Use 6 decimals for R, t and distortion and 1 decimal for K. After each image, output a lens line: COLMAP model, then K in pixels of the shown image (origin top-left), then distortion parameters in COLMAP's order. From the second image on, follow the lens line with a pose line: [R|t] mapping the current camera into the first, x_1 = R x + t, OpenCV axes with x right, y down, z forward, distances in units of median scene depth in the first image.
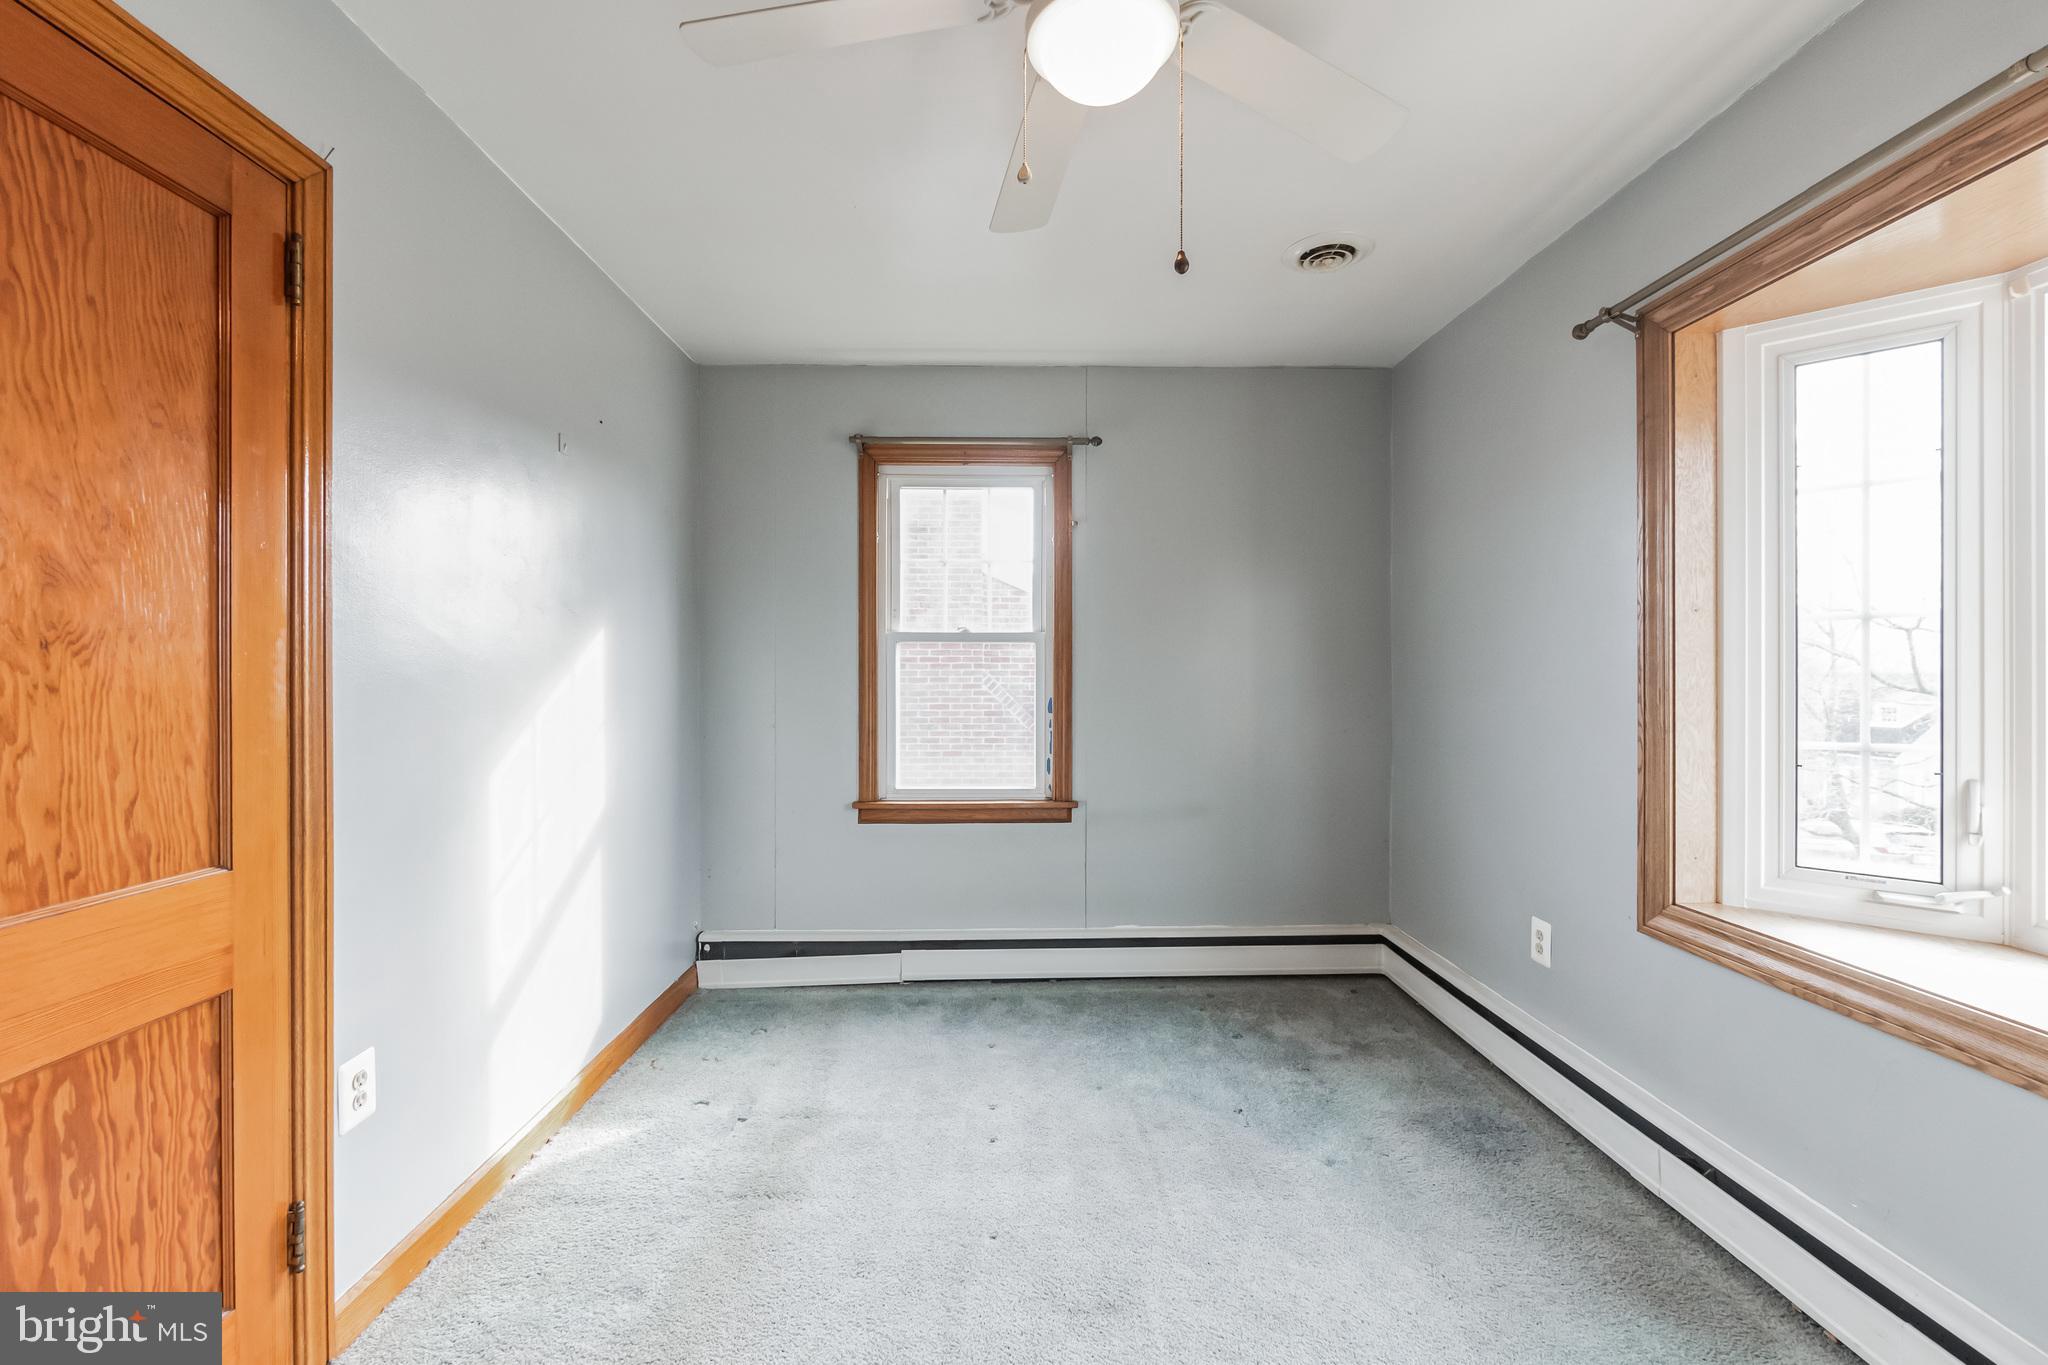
lens RADIAL K [[865.6, 0, 1025.8], [0, 865.6, 677.2], [0, 0, 1]] dist [-0.009184, 0.000923]
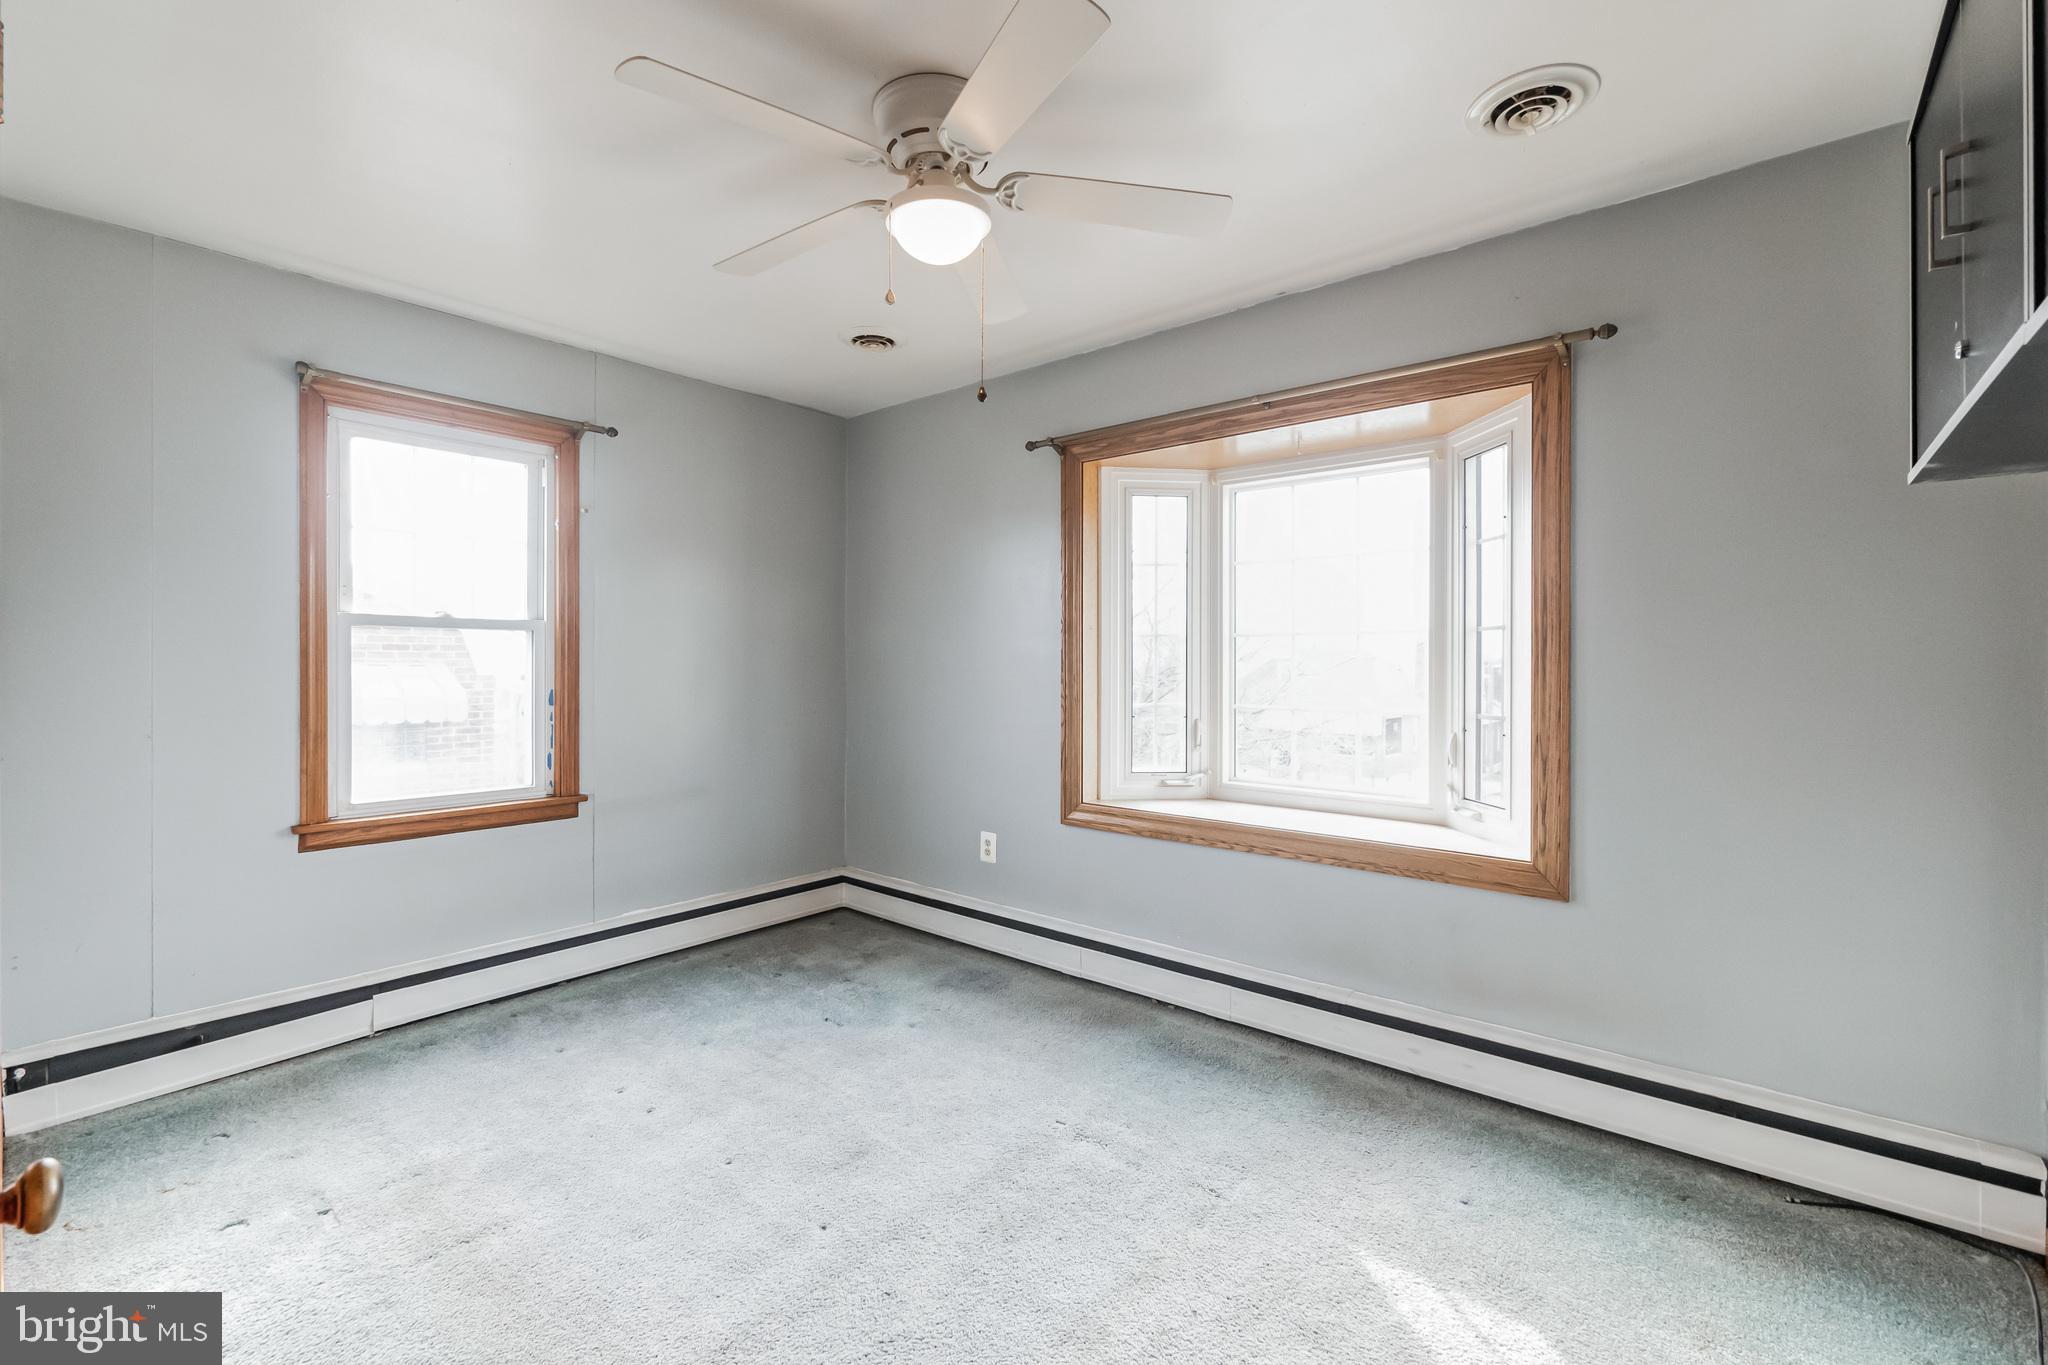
lens RADIAL K [[873.2, 0, 1030.3], [0, 873.2, 670.2], [0, 0, 1]] dist [-0.006630, 0.000758]
pose [[0.659595, -0.002897, 0.751616, -0.569779], [0.000019, 0.999993, 0.003838, -0.001667], [-0.751621, -0.002517, 0.659590, -0.045666]]
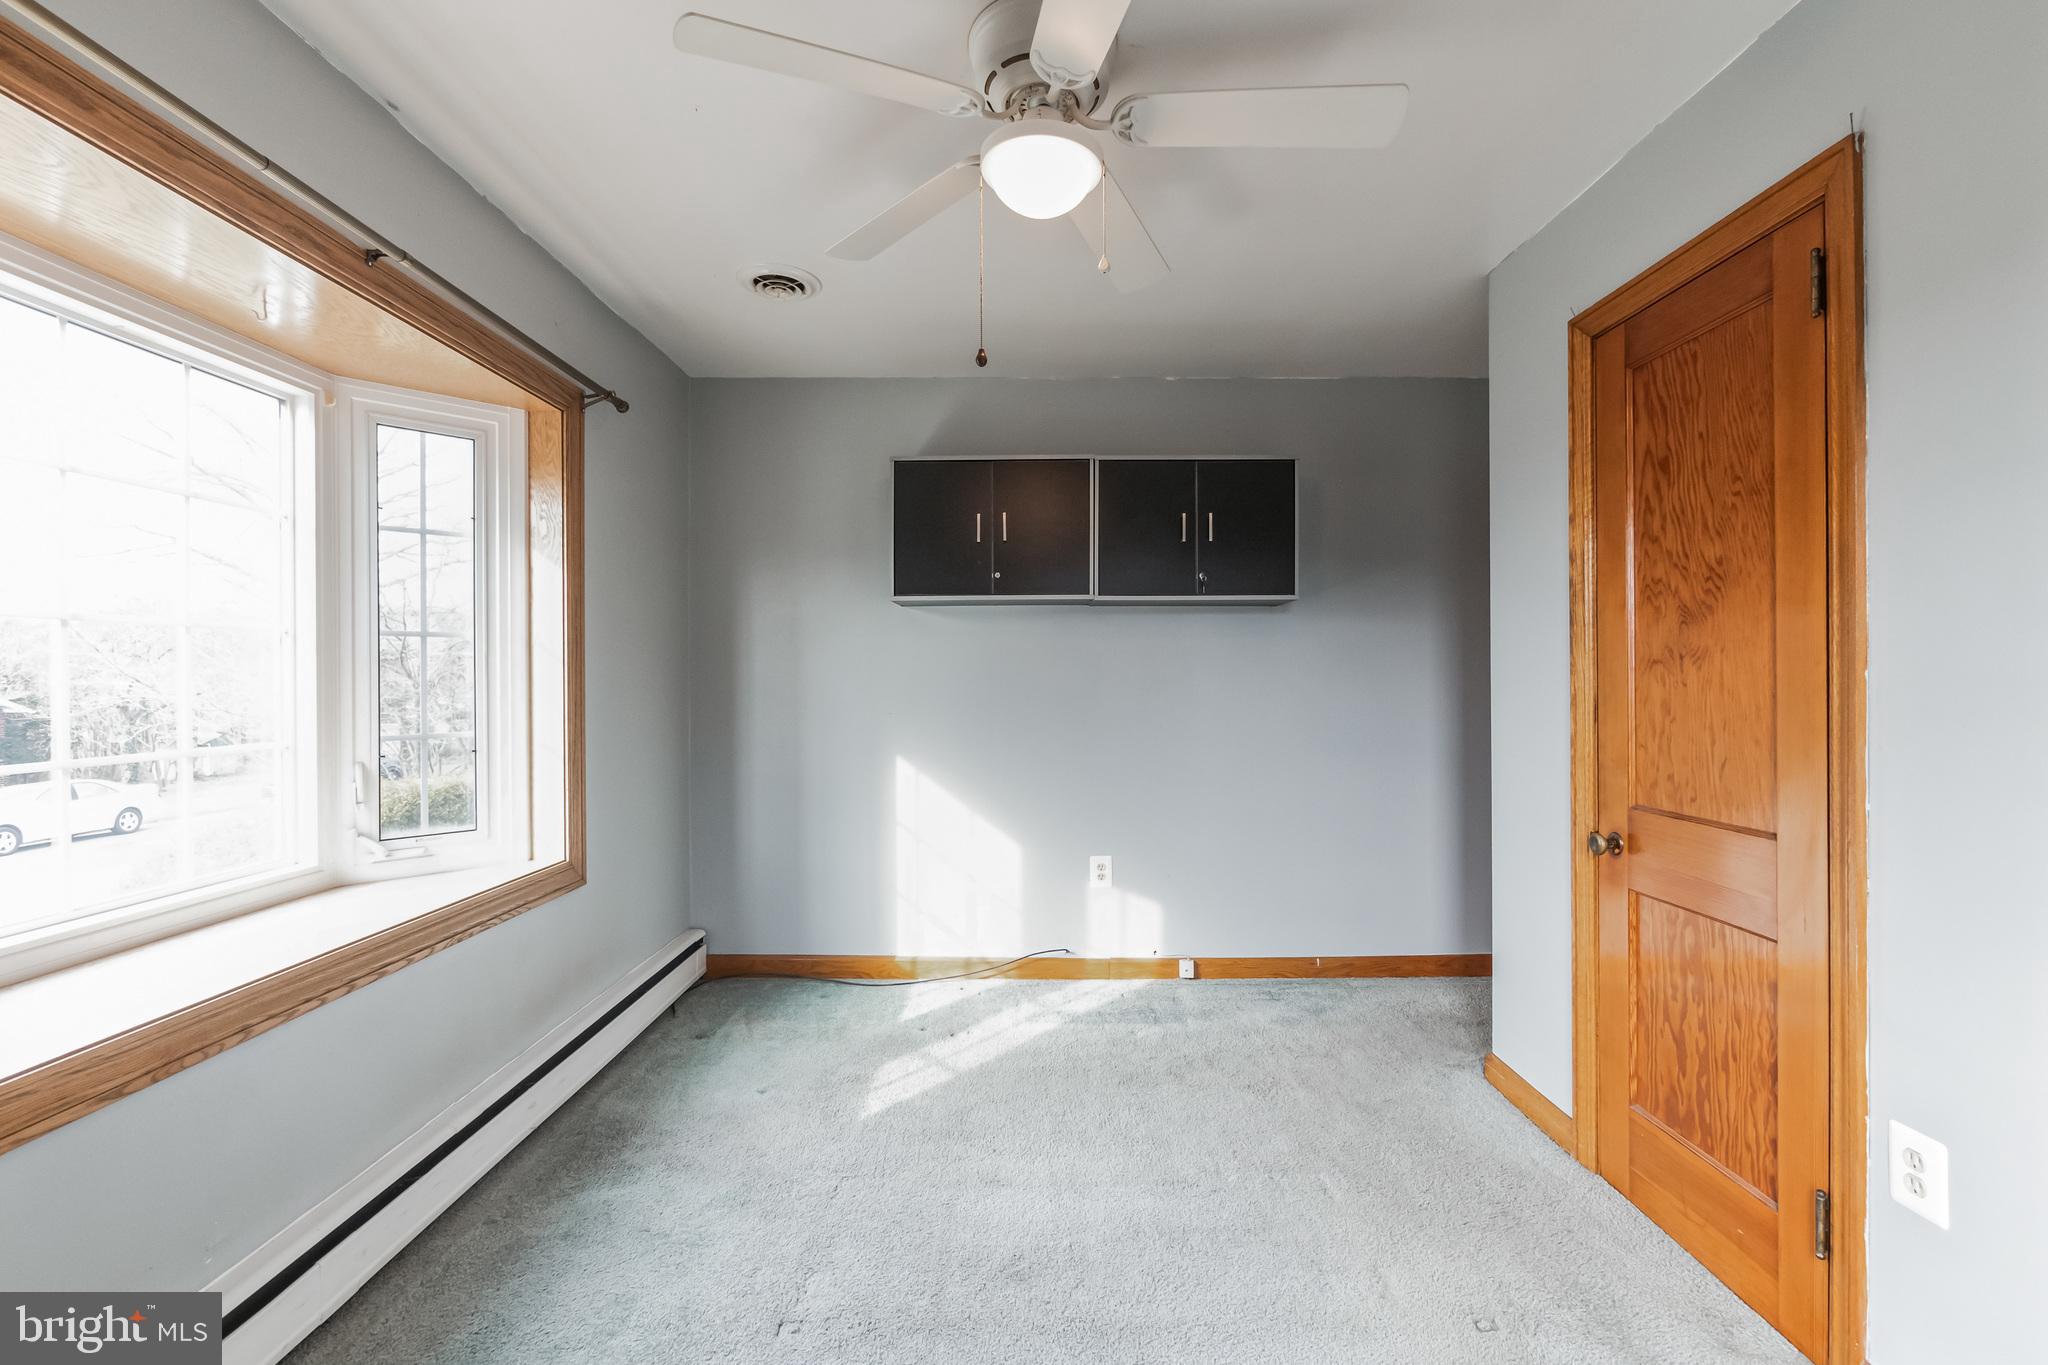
lens RADIAL K [[873.2, 0, 1030.3], [0, 873.2, 670.2], [0, 0, 1]] dist [-0.006630, 0.000758]
pose [[-0.999778, 0.003546, 0.020773, 0.051203], [0.003533, 0.999994, -0.000688, -0.008429], [-0.020776, -0.000614, -0.999784, 1.433937]]
